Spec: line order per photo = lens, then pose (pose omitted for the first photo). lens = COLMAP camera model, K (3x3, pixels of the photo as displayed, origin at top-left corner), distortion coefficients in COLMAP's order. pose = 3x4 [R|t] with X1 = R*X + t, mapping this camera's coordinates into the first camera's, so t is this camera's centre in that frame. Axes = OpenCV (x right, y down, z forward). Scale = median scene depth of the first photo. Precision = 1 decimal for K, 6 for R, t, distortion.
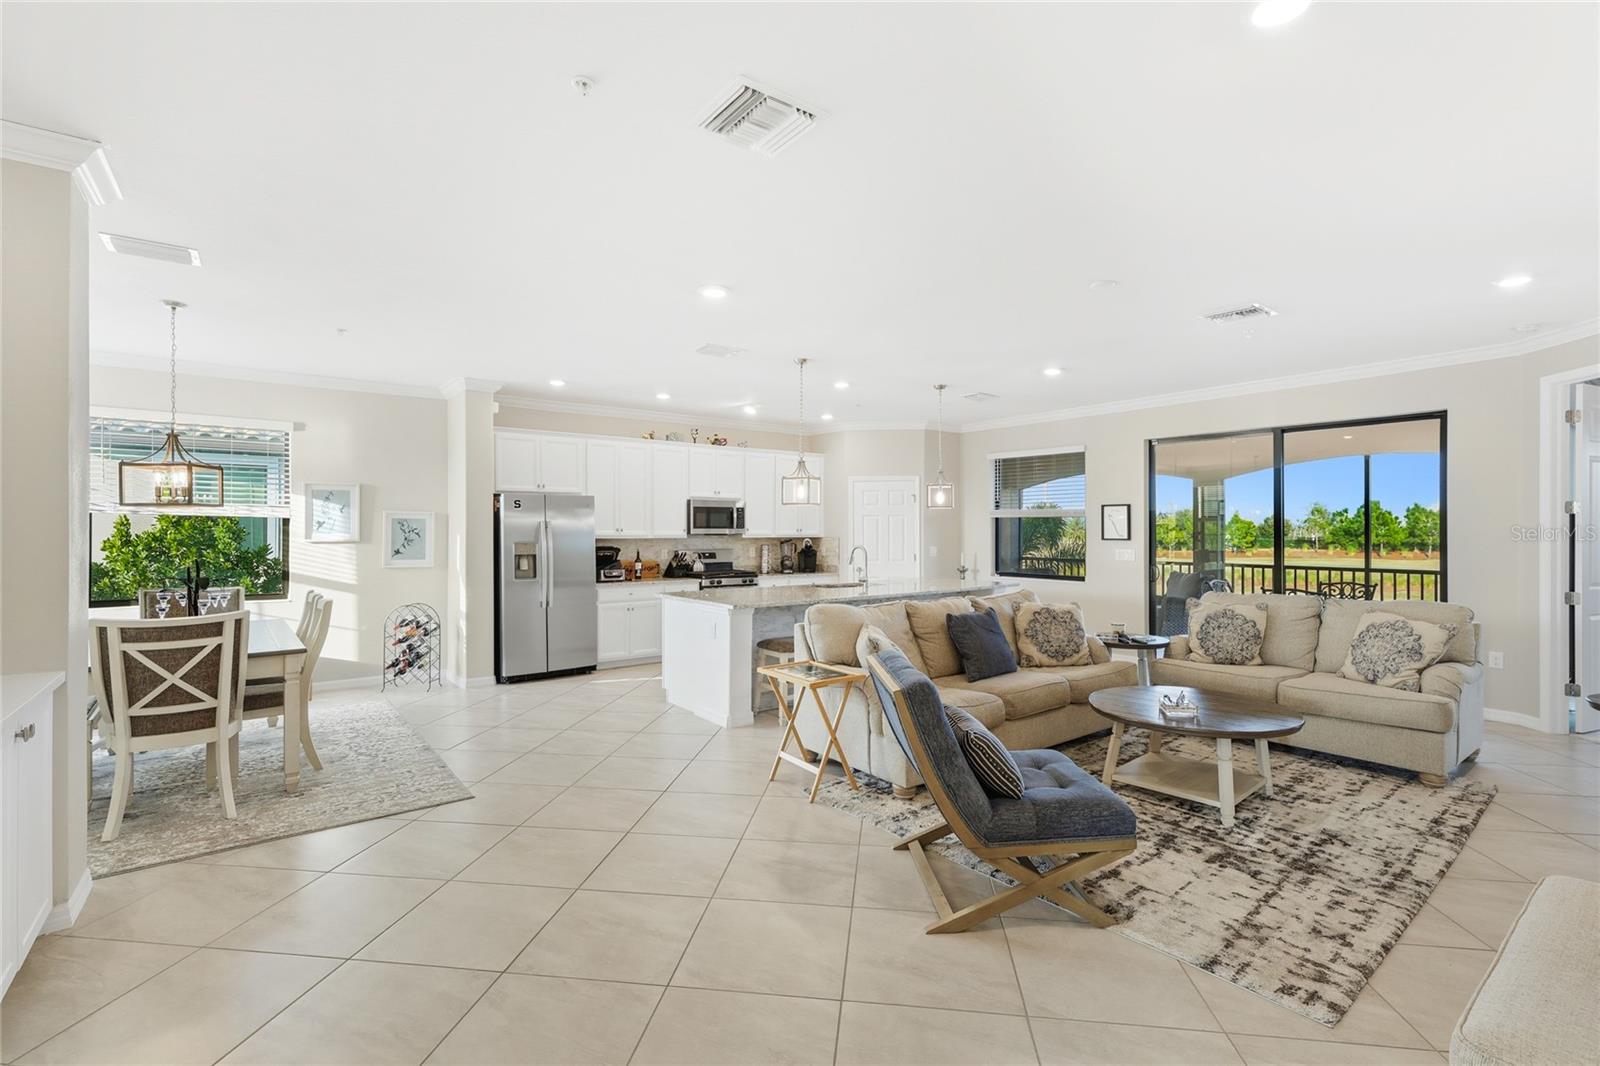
lens RADIAL K [[719.4, 0, 800.3], [0, 719.4, 521.9], [0, 0, 1]] dist [0.000865, 0.000305]
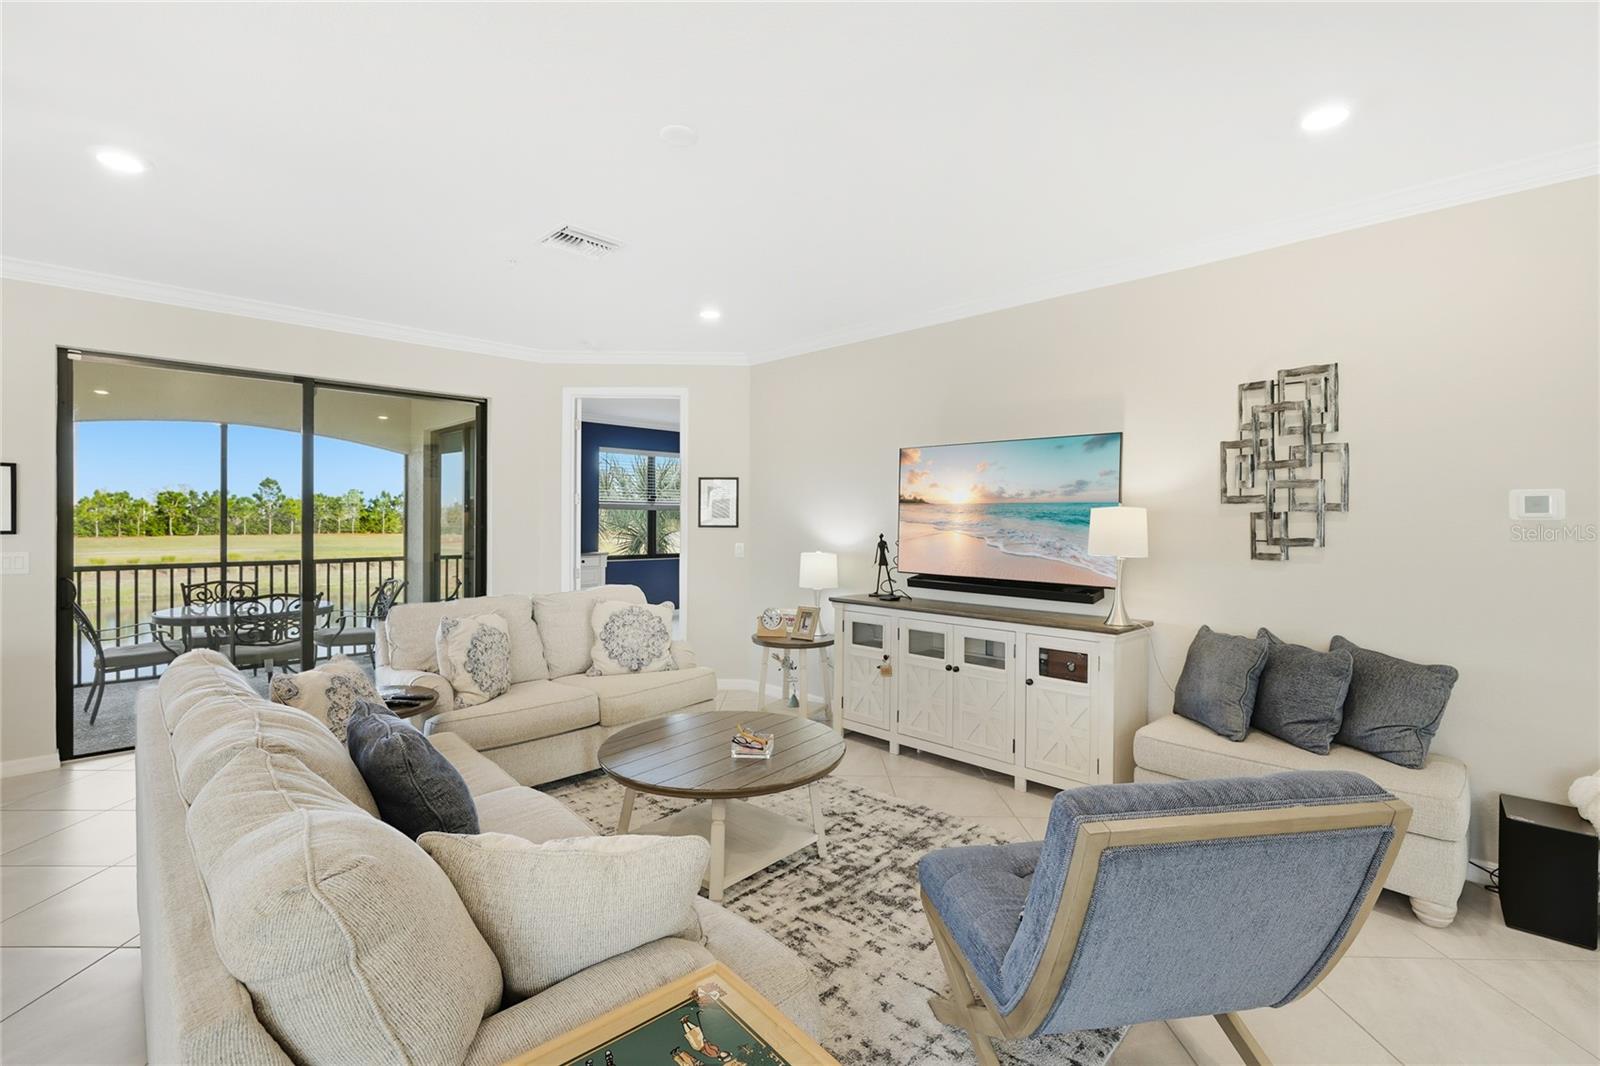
lens RADIAL K [[719.4, 0, 800.3], [0, 719.4, 521.9], [0, 0, 1]] dist [0.000865, 0.000305]
pose [[-0.126790, -0.004197, 0.991921, -0.244742], [-0.015899, 0.999871, 0.002199, 0.014139], [-0.991802, -0.015492, -0.126840, 1.049941]]
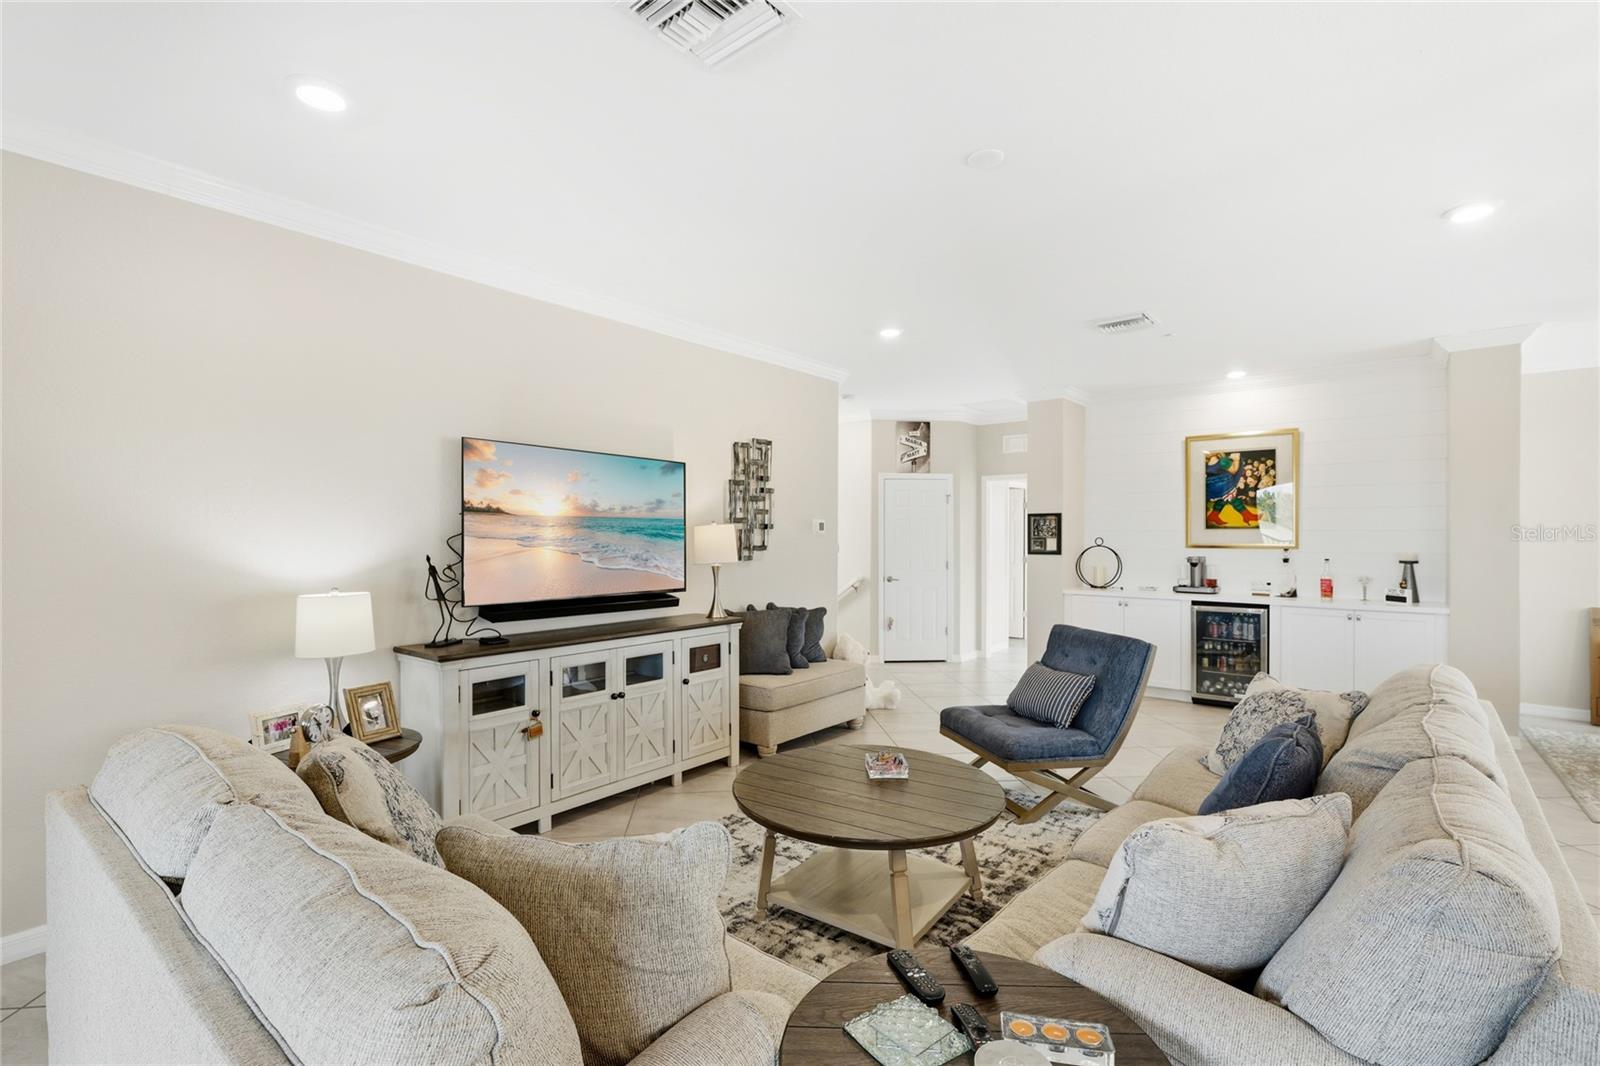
lens RADIAL K [[722.0, 0, 797.9], [0, 722.0, 539.7], [0, 0, 1]] dist [0.000524, 0.000069]
pose [[-0.972416, -0.001315, -0.233249, 0.198353], [-0.000645, 0.999995, -0.002946, 0.016369], [0.233252, -0.002714, -0.972413, 1.335507]]
